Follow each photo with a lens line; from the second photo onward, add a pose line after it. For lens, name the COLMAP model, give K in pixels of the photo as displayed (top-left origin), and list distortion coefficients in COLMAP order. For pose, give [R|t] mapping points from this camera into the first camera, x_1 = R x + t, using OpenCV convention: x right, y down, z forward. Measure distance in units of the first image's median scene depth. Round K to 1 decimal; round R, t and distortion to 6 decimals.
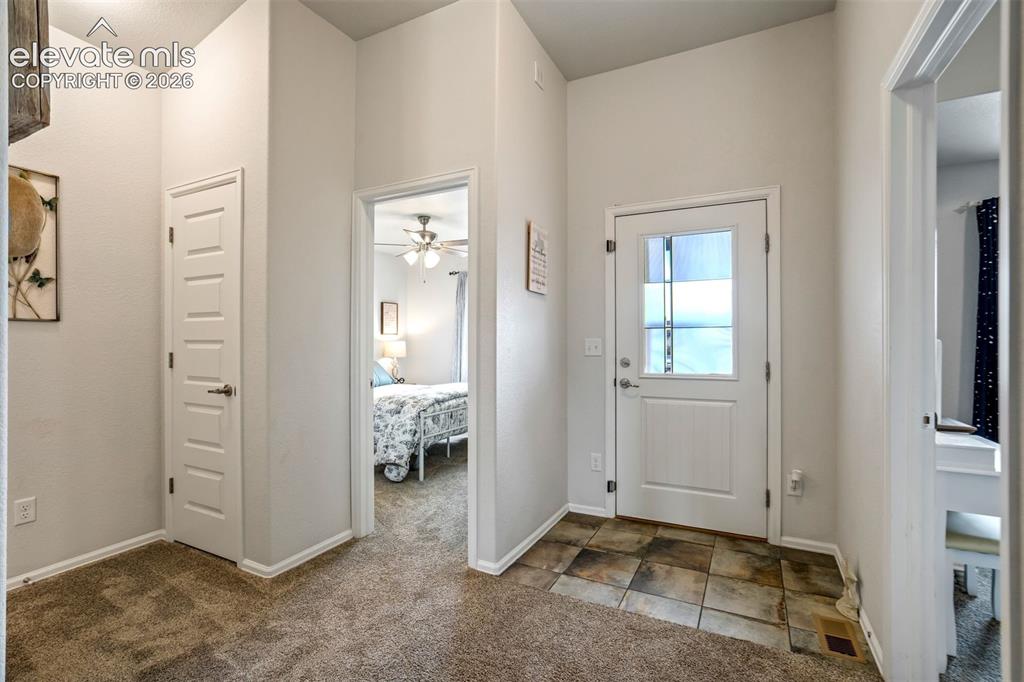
lens RADIAL K [[477.0, 0, 511.2], [0, 477.0, 334.8], [0, 0, 1]] dist [-0.043368, 0.024765]
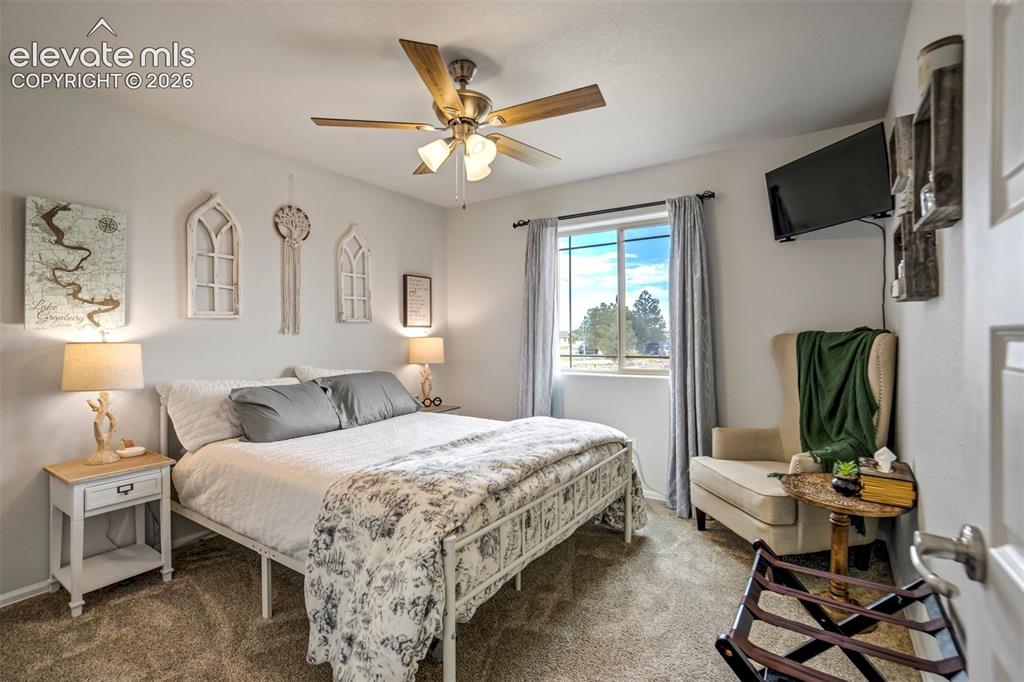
lens RADIAL K [[477.0, 0, 511.2], [0, 477.0, 334.8], [0, 0, 1]] dist [-0.043368, 0.024765]
pose [[0.992569, -0.005681, -0.121547, -0.090798], [0.006866, 0.999933, 0.009327, 0.007512], [0.121485, -0.010092, 0.992542, 0.604635]]
